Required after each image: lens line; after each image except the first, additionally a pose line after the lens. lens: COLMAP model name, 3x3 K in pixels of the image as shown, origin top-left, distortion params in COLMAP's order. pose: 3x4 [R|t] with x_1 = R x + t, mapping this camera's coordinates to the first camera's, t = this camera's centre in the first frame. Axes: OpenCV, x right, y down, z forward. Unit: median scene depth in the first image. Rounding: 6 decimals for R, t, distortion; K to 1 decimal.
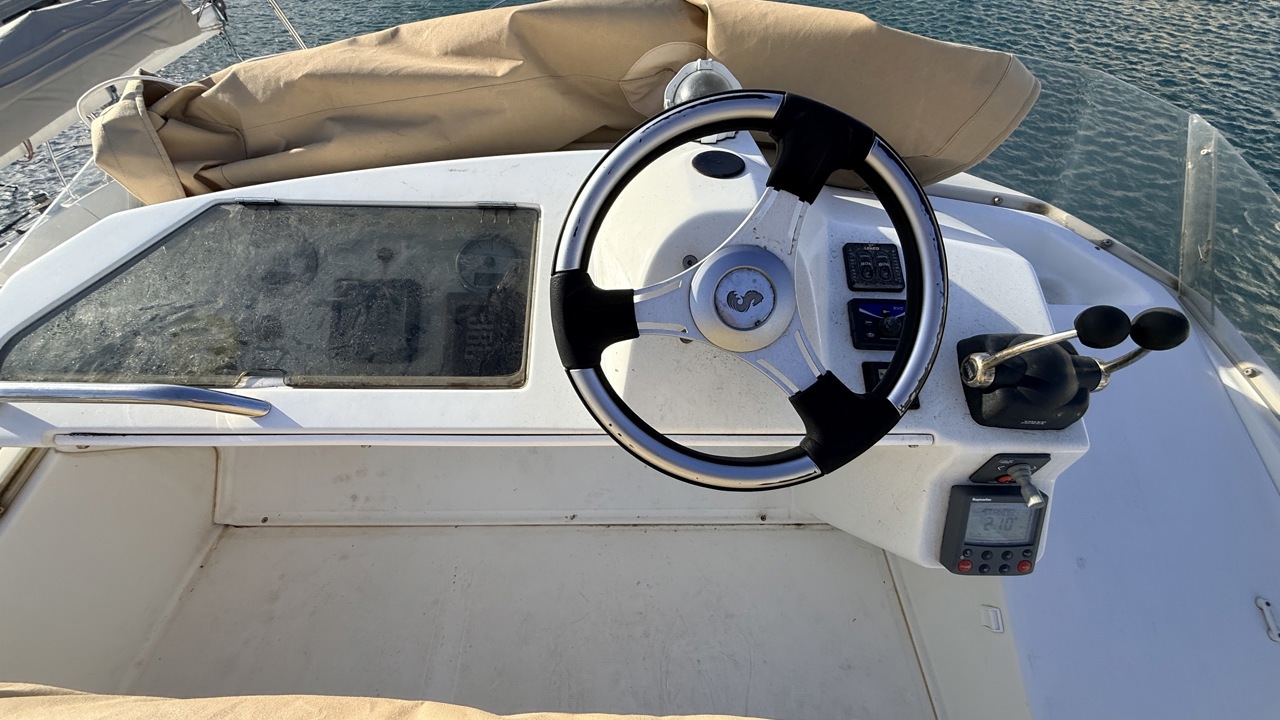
lens RADIAL K [[507.6, 0, 637.7], [0, 507.6, 361.7], [0, 0, 1]] dist [0.000747, -0.000776]
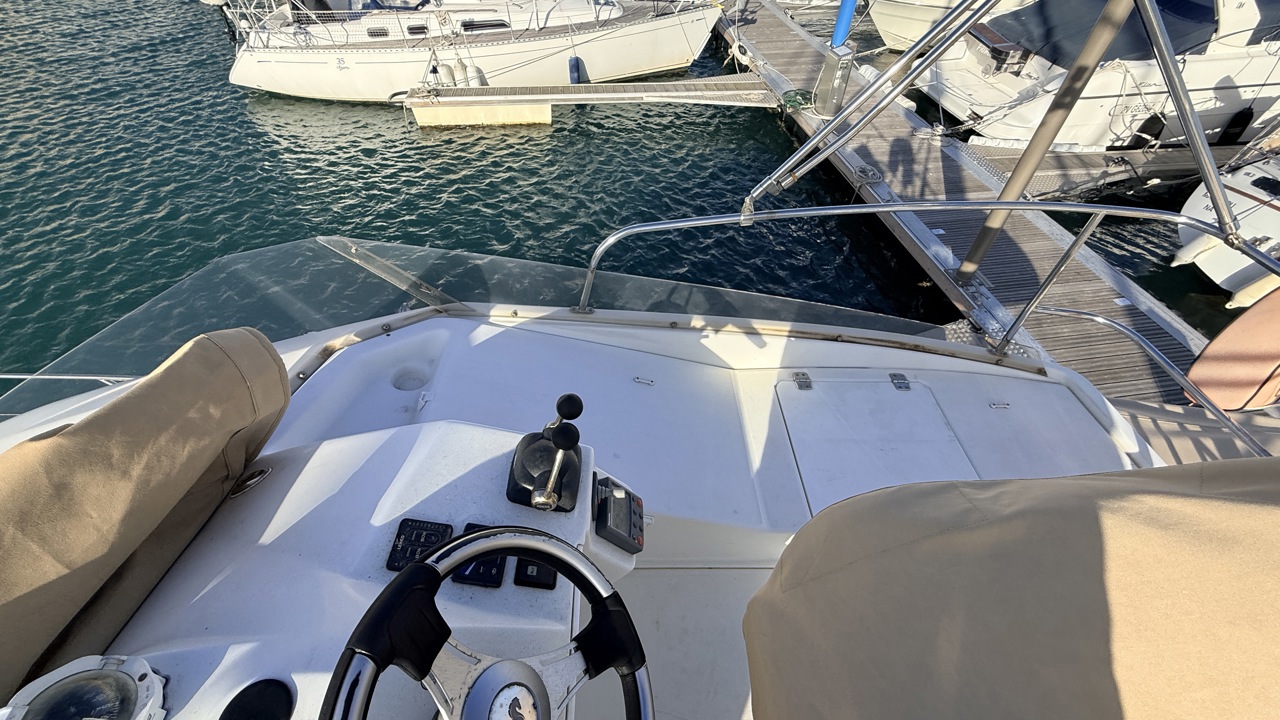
lens RADIAL K [[507.6, 0, 637.7], [0, 507.6, 361.7], [0, 0, 1]] dist [0.000747, -0.000776]
pose [[-0.003920, -0.729704, 0.683752, 0.026283], [0.752296, 0.448321, 0.482763, -0.519112], [-0.658814, 0.516276, 0.547195, -0.058358]]
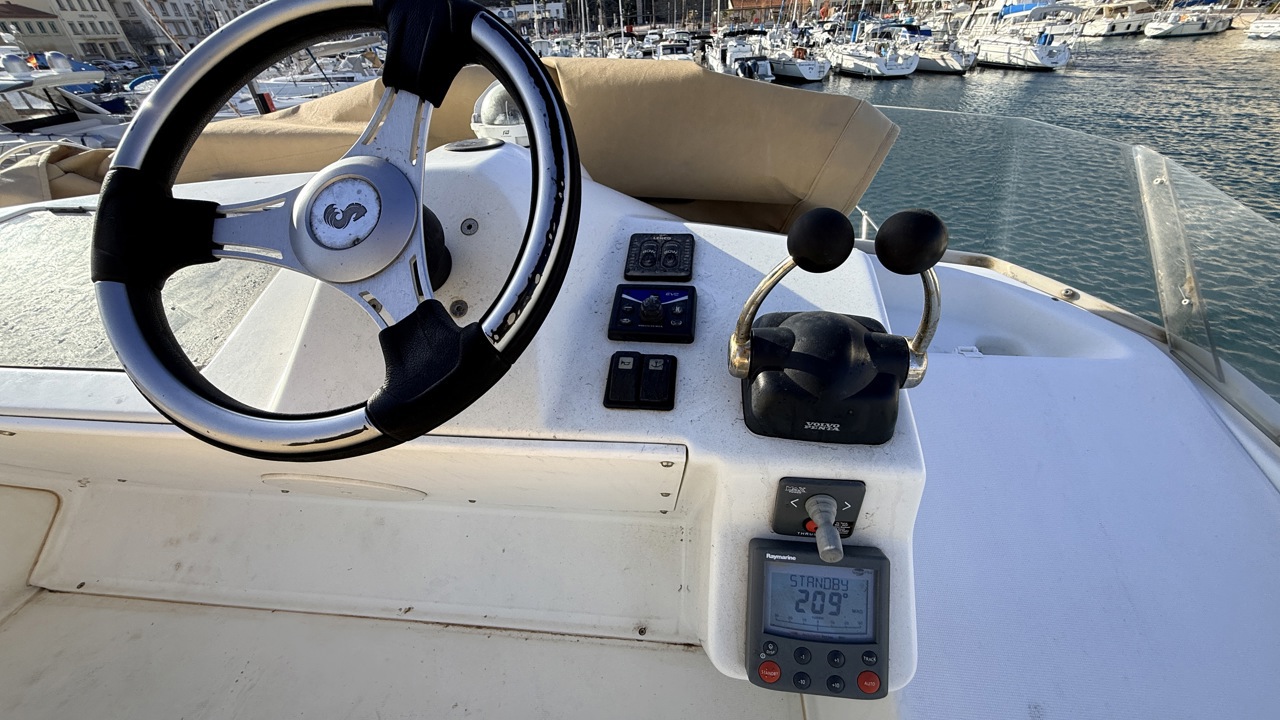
lens RADIAL K [[507.6, 0, 637.7], [0, 507.6, 361.7], [0, 0, 1]] dist [0.000747, -0.000776]
pose [[0.991802, 0.015834, -0.126801, 0.530321], [-0.049824, 0.961676, -0.269625, 0.198913], [0.117672, 0.273732, 0.954580, 0.254755]]
